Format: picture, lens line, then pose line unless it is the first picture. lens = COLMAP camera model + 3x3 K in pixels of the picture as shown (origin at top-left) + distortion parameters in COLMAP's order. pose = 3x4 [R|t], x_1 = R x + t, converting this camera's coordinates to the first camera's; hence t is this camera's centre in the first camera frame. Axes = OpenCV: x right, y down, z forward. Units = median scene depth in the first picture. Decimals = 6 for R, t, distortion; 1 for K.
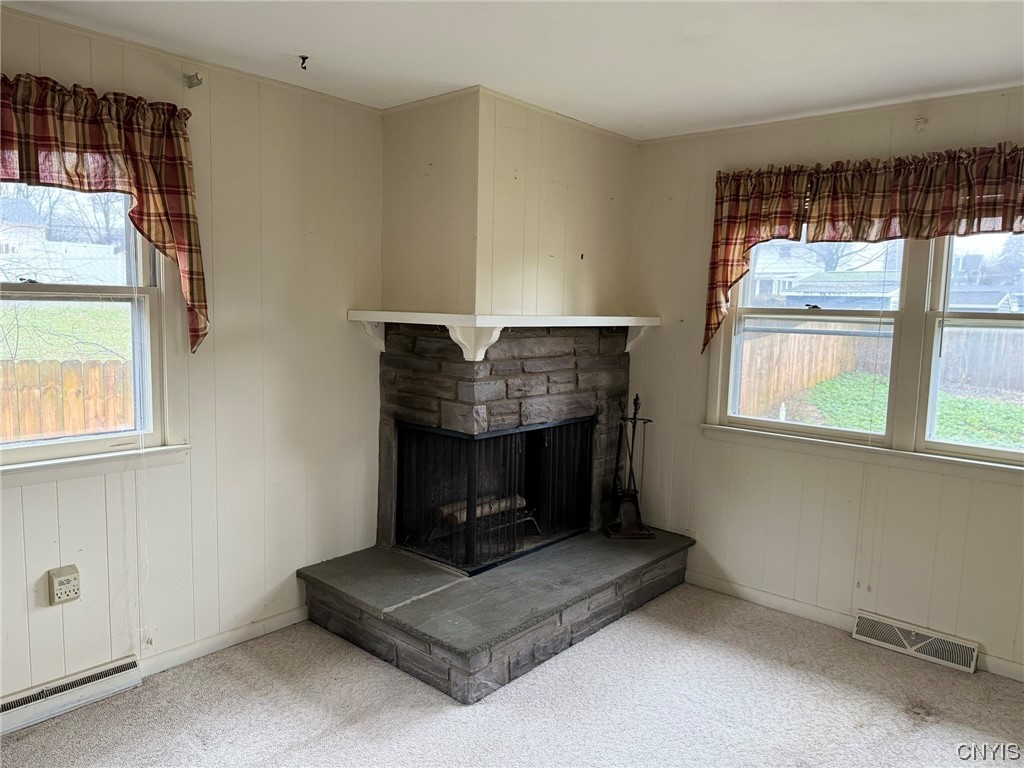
lens RADIAL K [[712.7, 0, 510.7], [0, 712.7, 384.2], [0, 0, 1]] dist [0.024002, -0.029218]
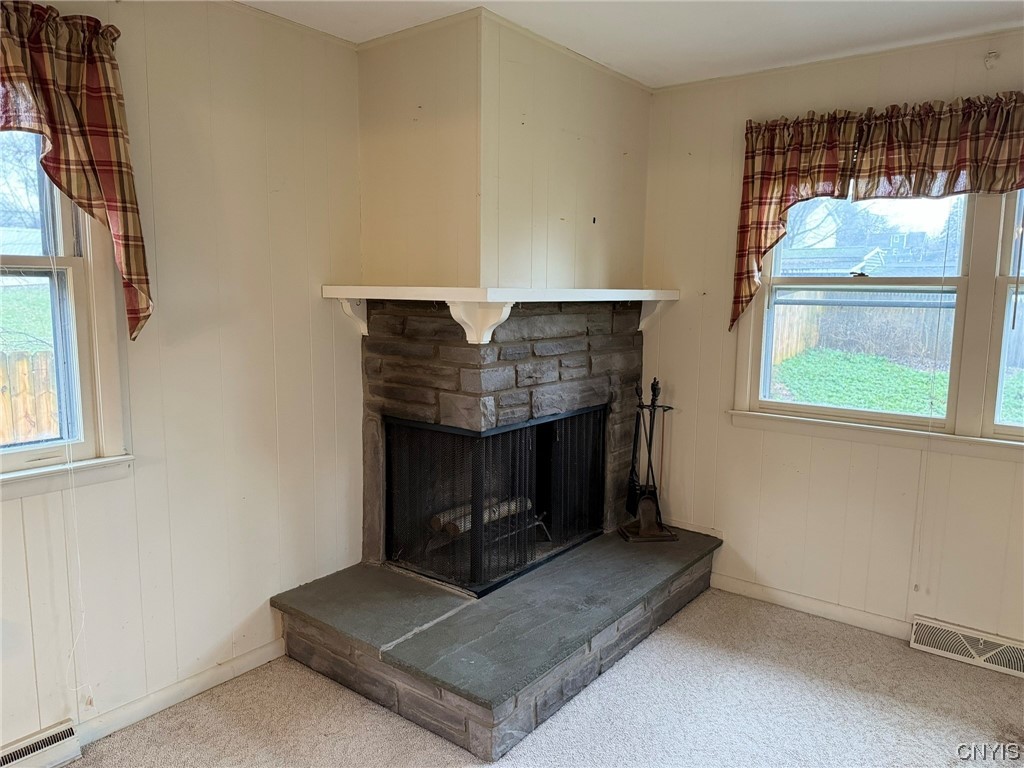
lens RADIAL K [[712.7, 0, 513.4], [0, 712.7, 382.5], [0, 0, 1]] dist [0.024002, -0.029218]
pose [[0.997825, -0.022776, 0.061860, -0.062432], [0.021409, 0.999514, 0.022670, -0.004950], [-0.062346, -0.021296, 0.997827, 0.154714]]
